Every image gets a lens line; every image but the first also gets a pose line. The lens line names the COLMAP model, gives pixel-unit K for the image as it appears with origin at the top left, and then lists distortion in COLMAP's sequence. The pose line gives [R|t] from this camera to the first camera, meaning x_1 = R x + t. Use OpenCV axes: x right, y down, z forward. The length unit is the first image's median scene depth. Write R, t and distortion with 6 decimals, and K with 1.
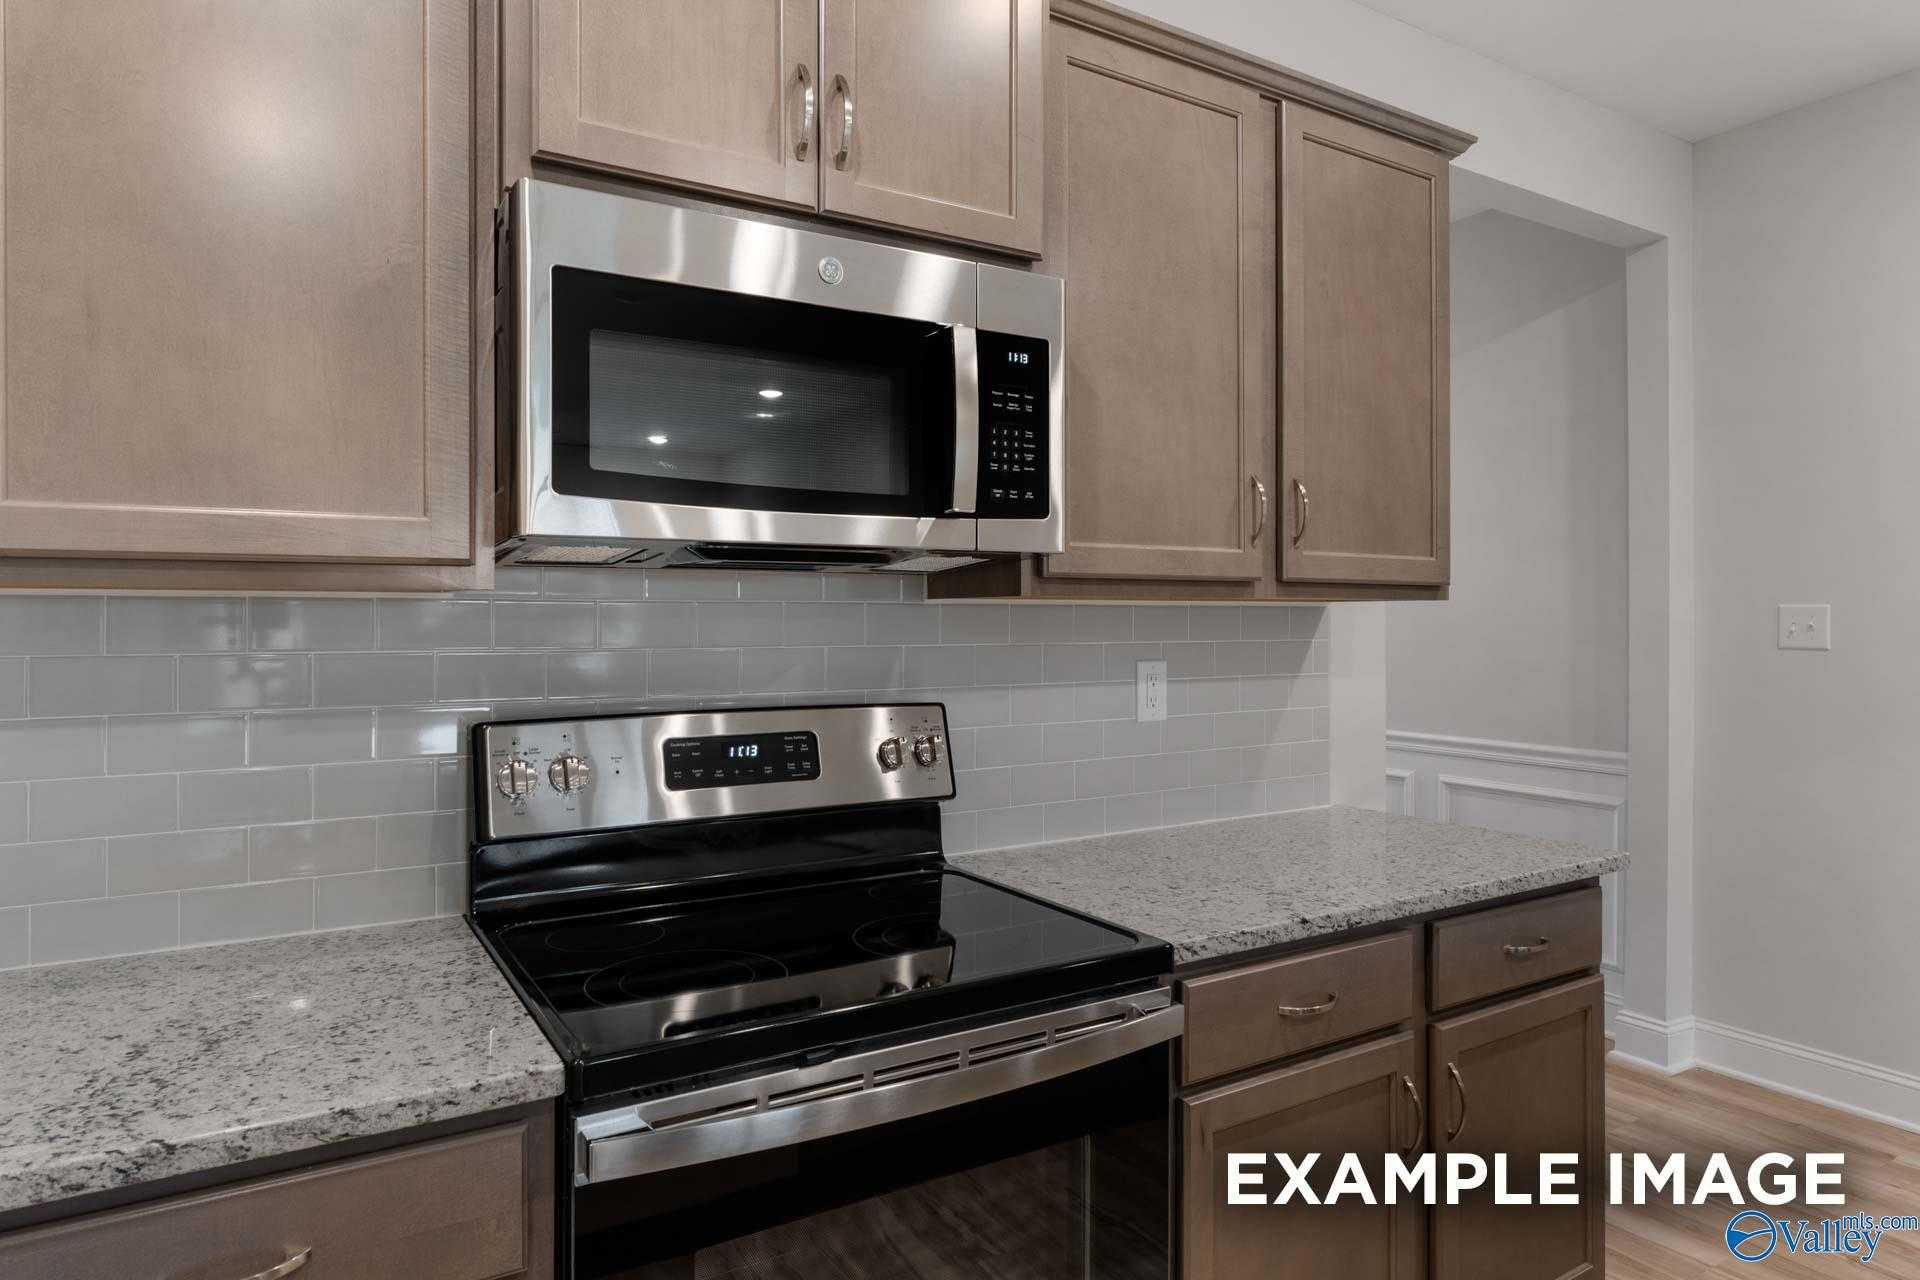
lens RADIAL K [[1168.4, 0, 958.2], [0, 1168.4, 617.2], [0, 0, 1]] dist [-0.005613, -0.001303]
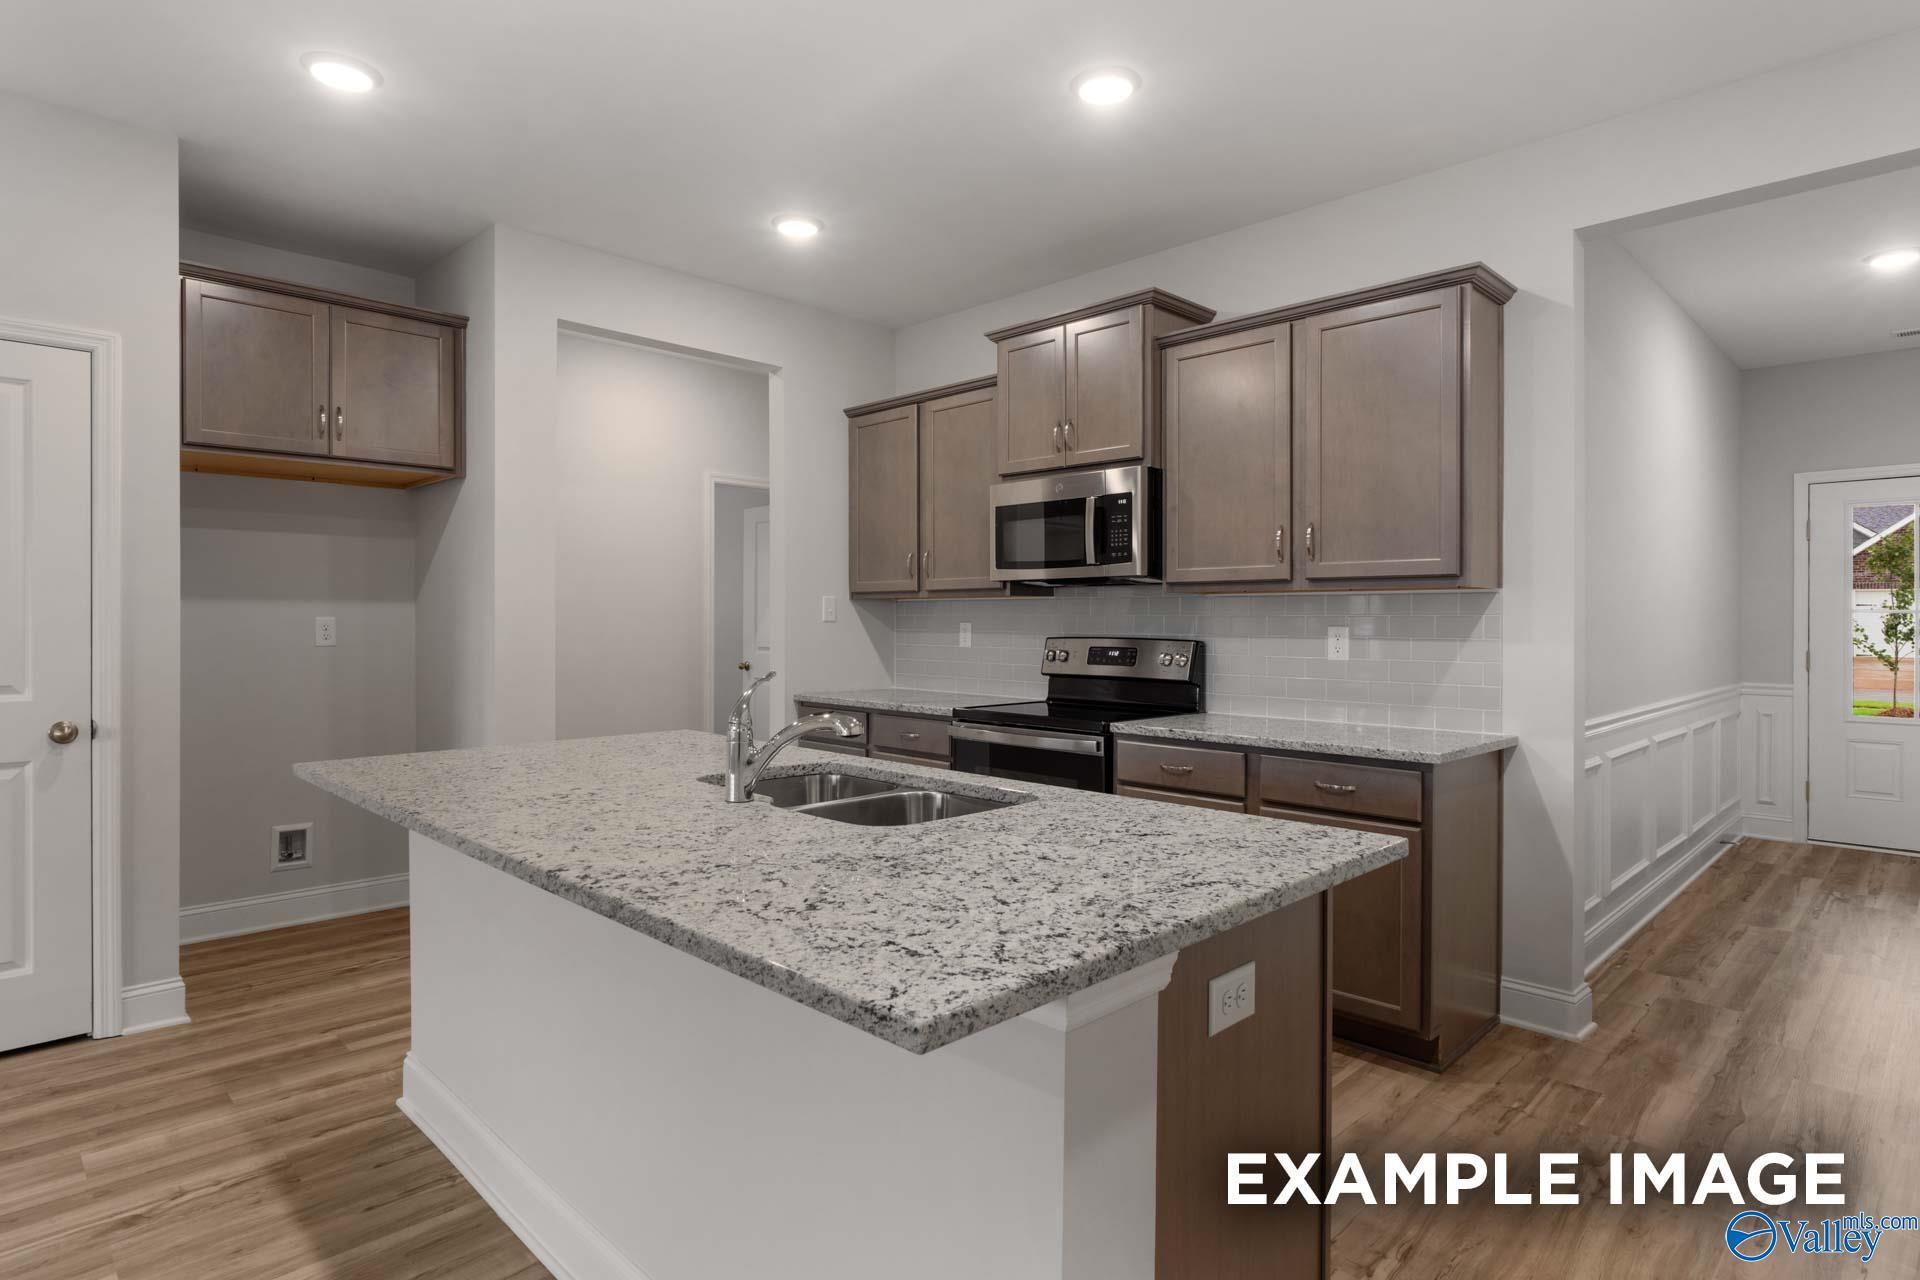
lens RADIAL K [[1020.1, 0, 962.2], [0, 1020.1, 626.3], [0, 0, 1]] dist [-0.004716, -0.000805]
pose [[0.222003, 0.005313, -0.975031, 2.040508], [-0.006775, 0.999969, 0.003906, 0.046337], [0.975022, 0.005739, 0.222033, 0.138487]]
